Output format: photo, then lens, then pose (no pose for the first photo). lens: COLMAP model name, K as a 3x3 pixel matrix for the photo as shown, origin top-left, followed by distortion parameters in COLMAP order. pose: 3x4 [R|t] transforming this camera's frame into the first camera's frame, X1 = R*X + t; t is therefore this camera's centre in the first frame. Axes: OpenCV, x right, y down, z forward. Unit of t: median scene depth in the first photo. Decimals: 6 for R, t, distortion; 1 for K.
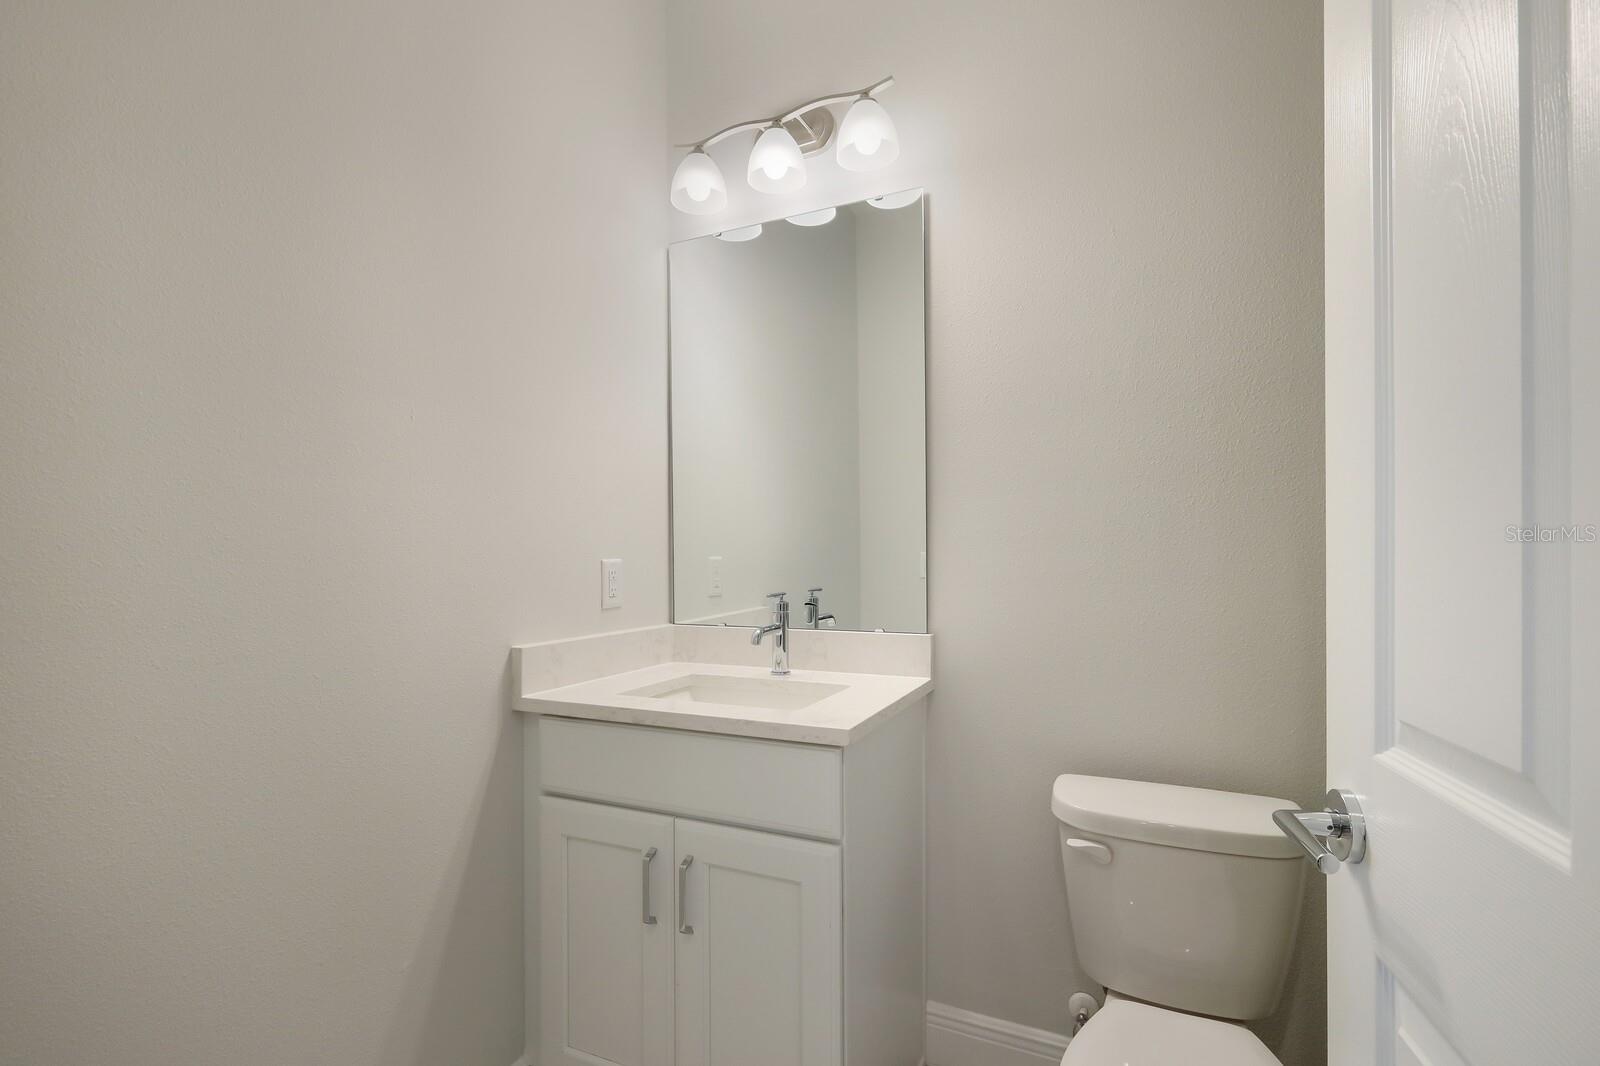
lens RADIAL K [[685.7, 0, 754.0], [0, 685.7, 534.8], [0, 0, 1]] dist [0.001092, 0.000184]
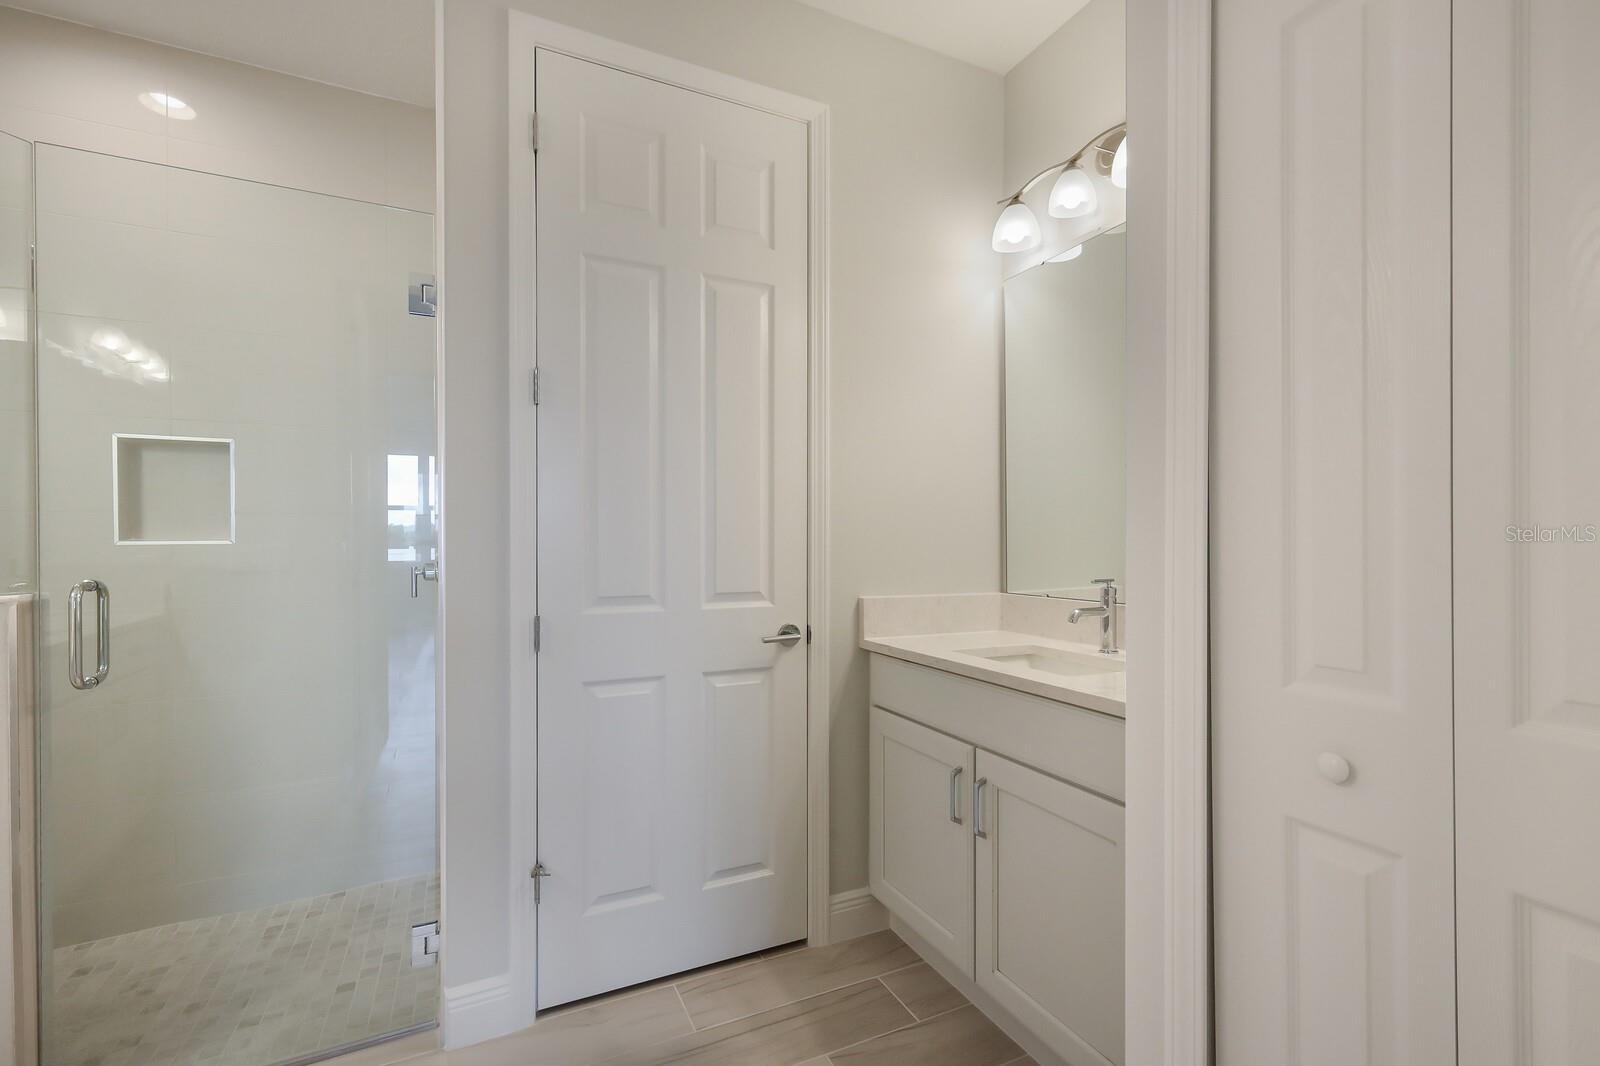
lens RADIAL K [[710.2, 0, 799.7], [0, 710.2, 541.2], [0, 0, 1]] dist [0.028798, 0.000389]
pose [[0.772888, 0.007347, -0.634500, 0.478308], [0.012680, 0.999554, 0.027020, -0.015851], [0.634416, -0.028929, 0.772450, -0.236477]]
